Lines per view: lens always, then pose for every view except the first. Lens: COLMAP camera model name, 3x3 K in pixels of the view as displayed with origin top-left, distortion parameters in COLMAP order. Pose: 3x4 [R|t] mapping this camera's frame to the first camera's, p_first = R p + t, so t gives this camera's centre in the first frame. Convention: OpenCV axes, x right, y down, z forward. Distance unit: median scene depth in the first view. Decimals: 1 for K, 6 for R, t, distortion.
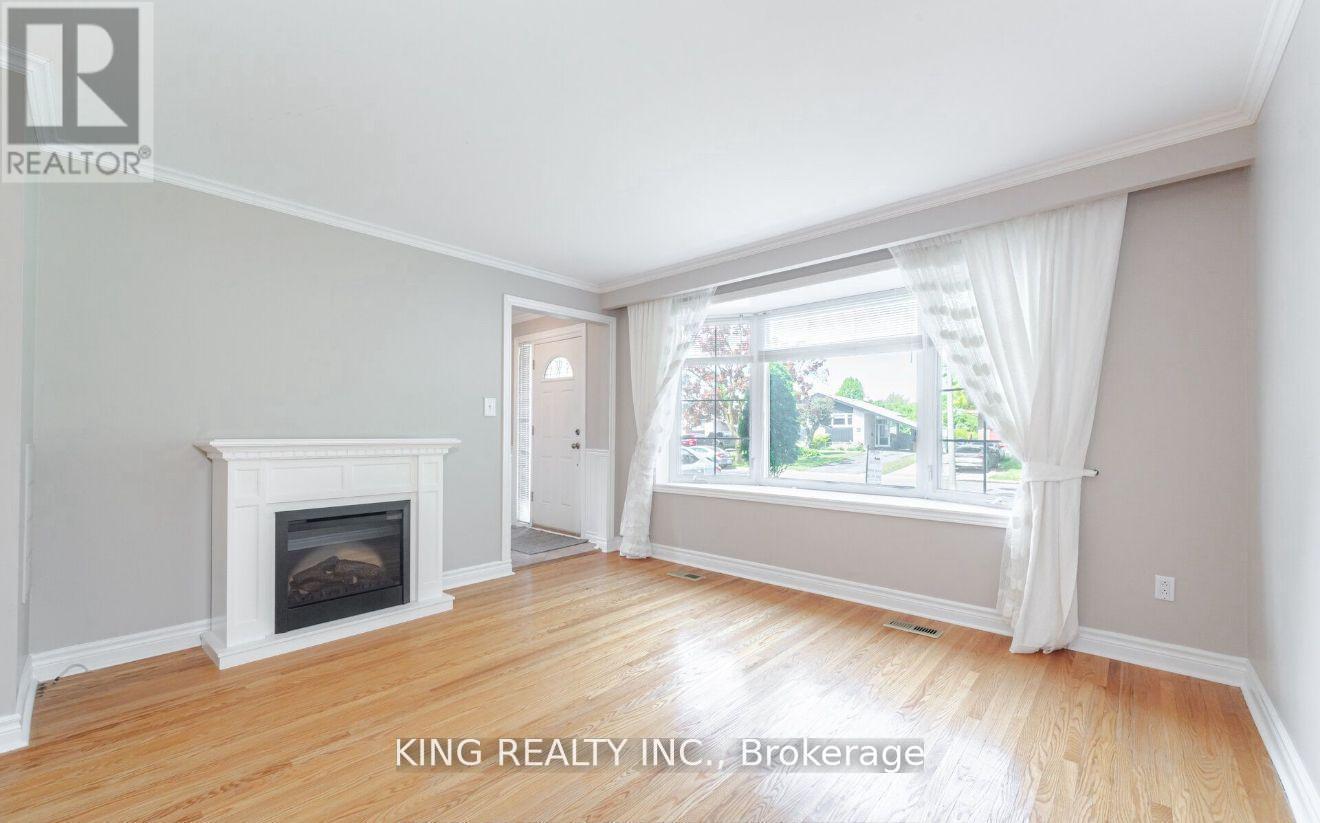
lens RADIAL K [[530.4, 0, 656.2], [0, 530.4, 427.9], [0, 0, 1]] dist [-0.000532, -0.000098]
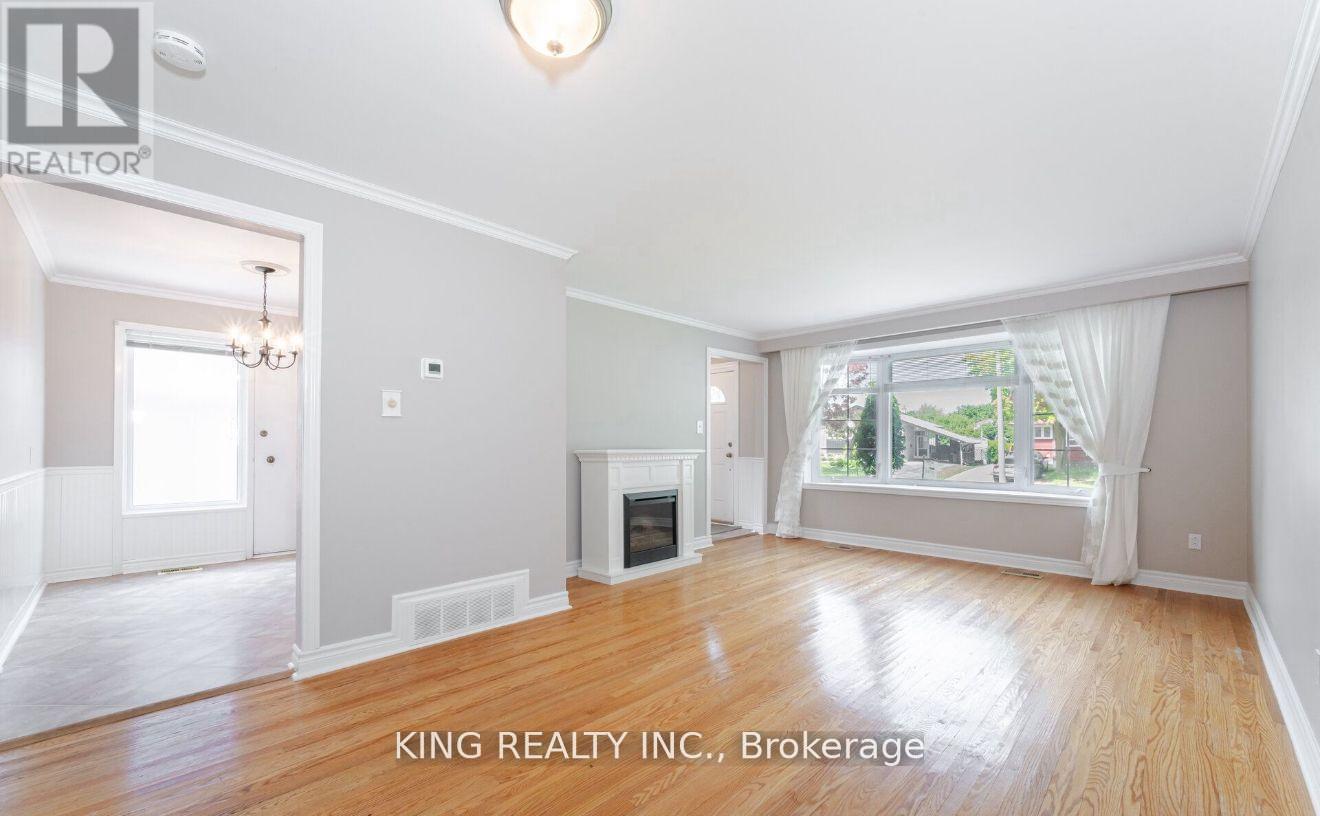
lens RADIAL K [[525.1, 0, 657.3], [0, 525.1, 441.8], [0, 0, 1]] dist [-0.000161, -0.000151]
pose [[0.998589, -0.002868, -0.053018, -0.473039], [0.003059, 0.999989, 0.003522, -0.007377], [0.053008, -0.003679, 0.998587, -0.547700]]
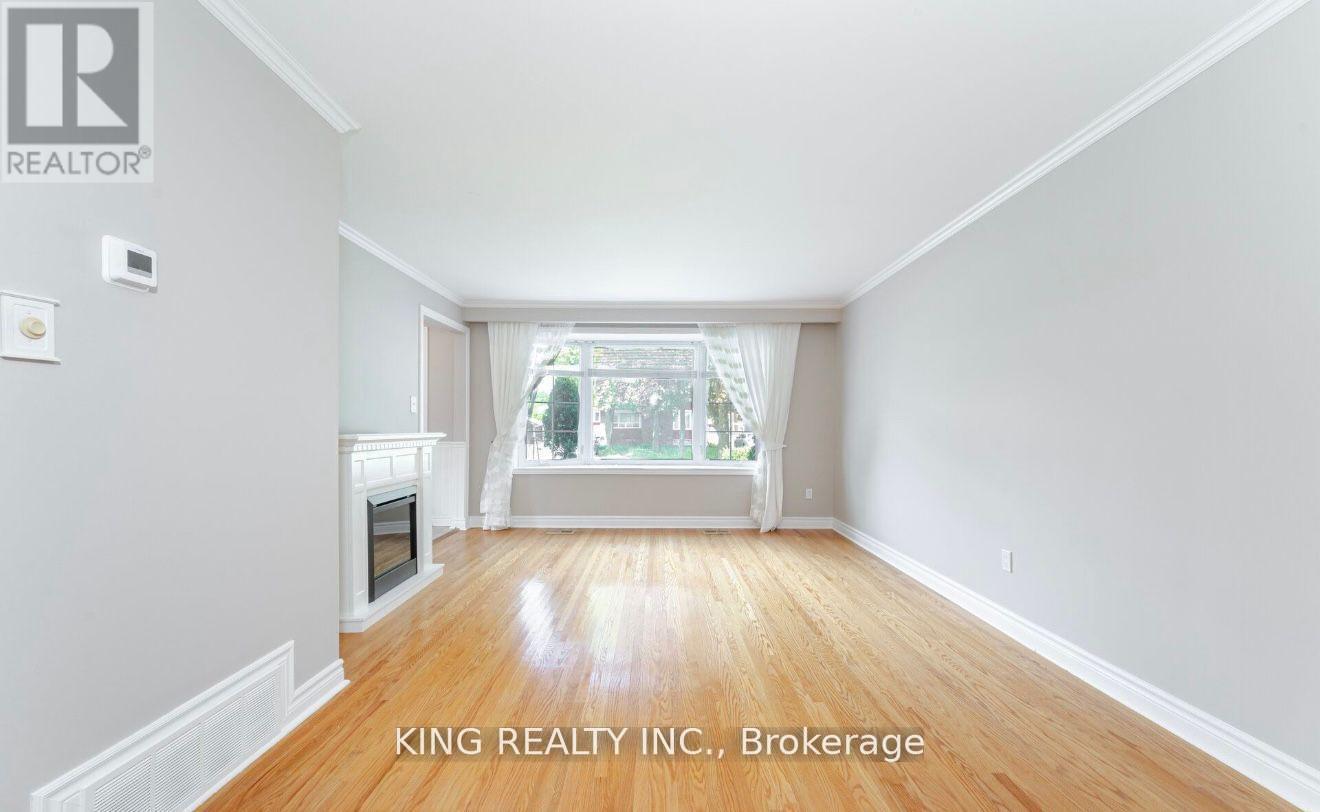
lens RADIAL K [[526.8, 0, 662.2], [0, 526.8, 427.4], [0, 0, 1]] dist [0.001496, 0.000036]
pose [[0.742331, -0.001747, 0.670032, -0.897464], [-0.006568, 0.999930, 0.009884, -0.007895], [-0.670002, -0.011738, 0.742267, -0.241911]]
